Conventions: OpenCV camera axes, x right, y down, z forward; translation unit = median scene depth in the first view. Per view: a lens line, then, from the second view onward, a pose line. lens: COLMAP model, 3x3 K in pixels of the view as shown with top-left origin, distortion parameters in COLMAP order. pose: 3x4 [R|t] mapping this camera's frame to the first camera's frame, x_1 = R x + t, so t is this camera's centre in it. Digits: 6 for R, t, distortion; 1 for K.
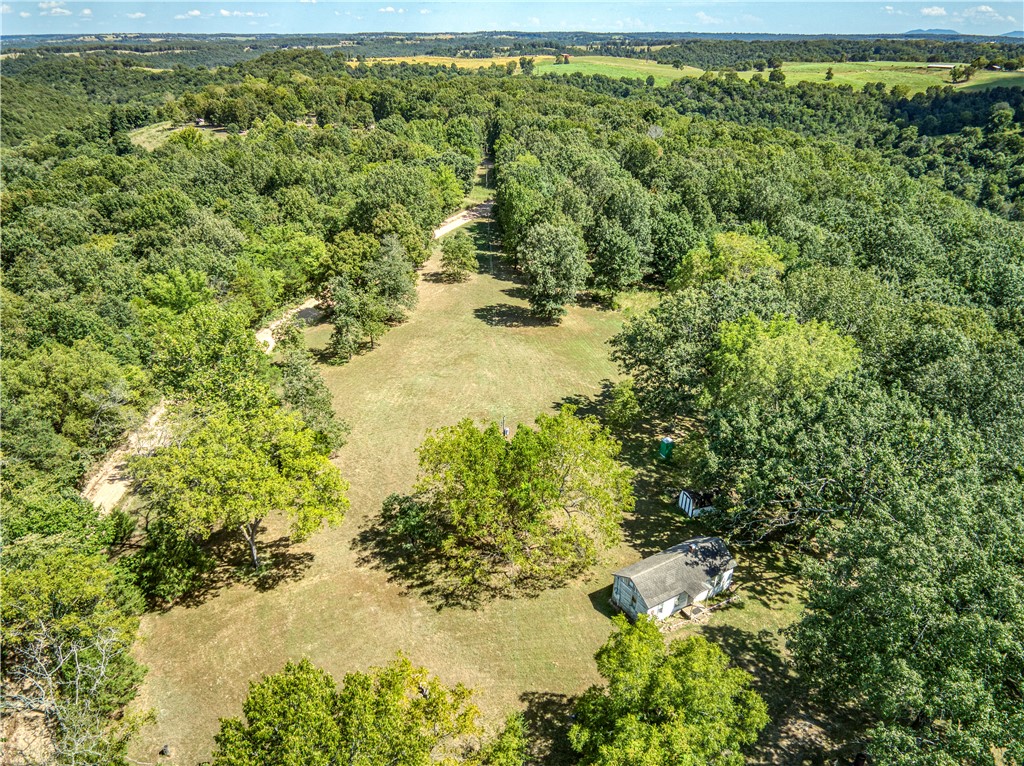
lens RADIAL K [[724.8, 0, 512.0], [0, 724.8, 383.0], [0, 0, 1]] dist [-0.011799, -0.007029]
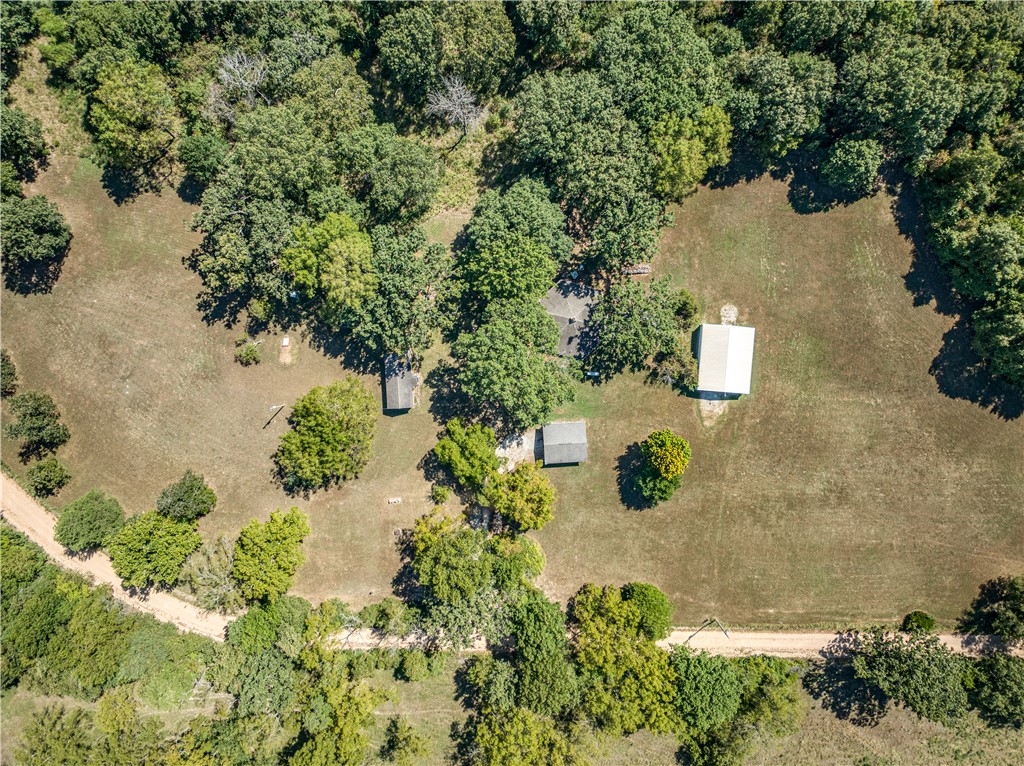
lens RADIAL K [[689.2, 0, 511.7], [0, 689.2, 387.4], [0, 0, 1]] dist [-0.004469, -0.006999]
pose [[0.488291, -0.872651, 0.007204, 0.020764], [0.353593, 0.205386, 0.912573, -0.086454], [-0.797837, -0.443053, 0.408851, -0.008226]]
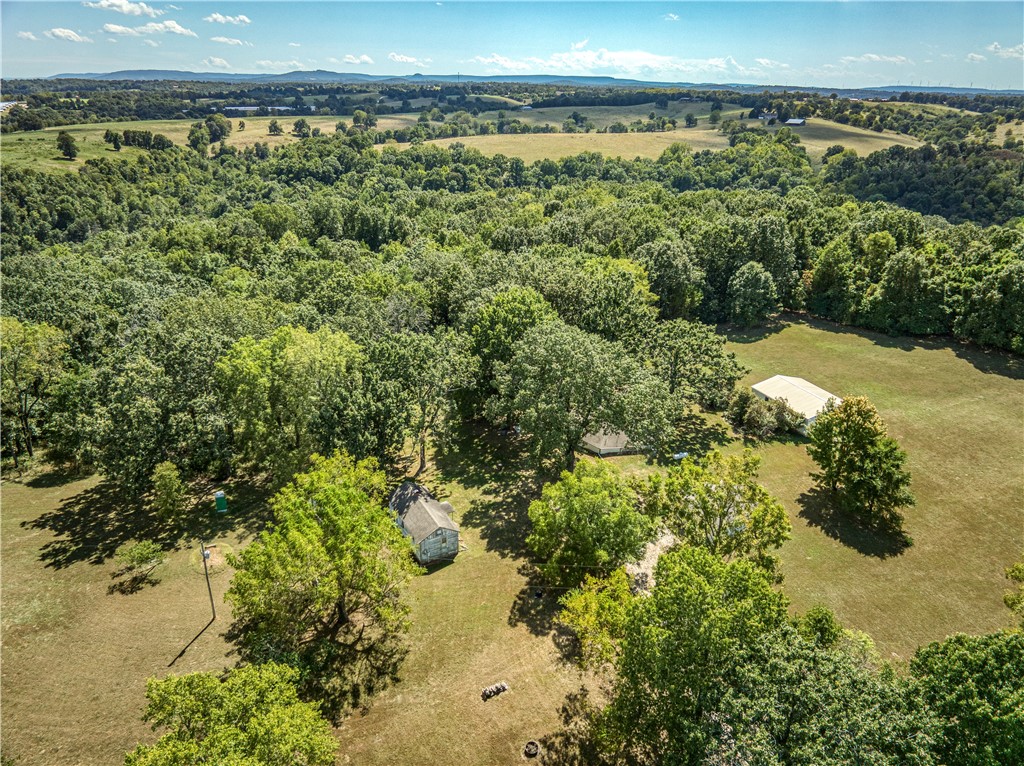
lens RADIAL K [[689.2, 0, 511.7], [0, 689.2, 387.4], [0, 0, 1]] dist [-0.004469, -0.006999]
pose [[0.074769, -0.399118, 0.913846, -0.045489], [0.416360, 0.845204, 0.335074, -0.015794], [-0.906120, 0.355436, 0.229372, 0.027393]]
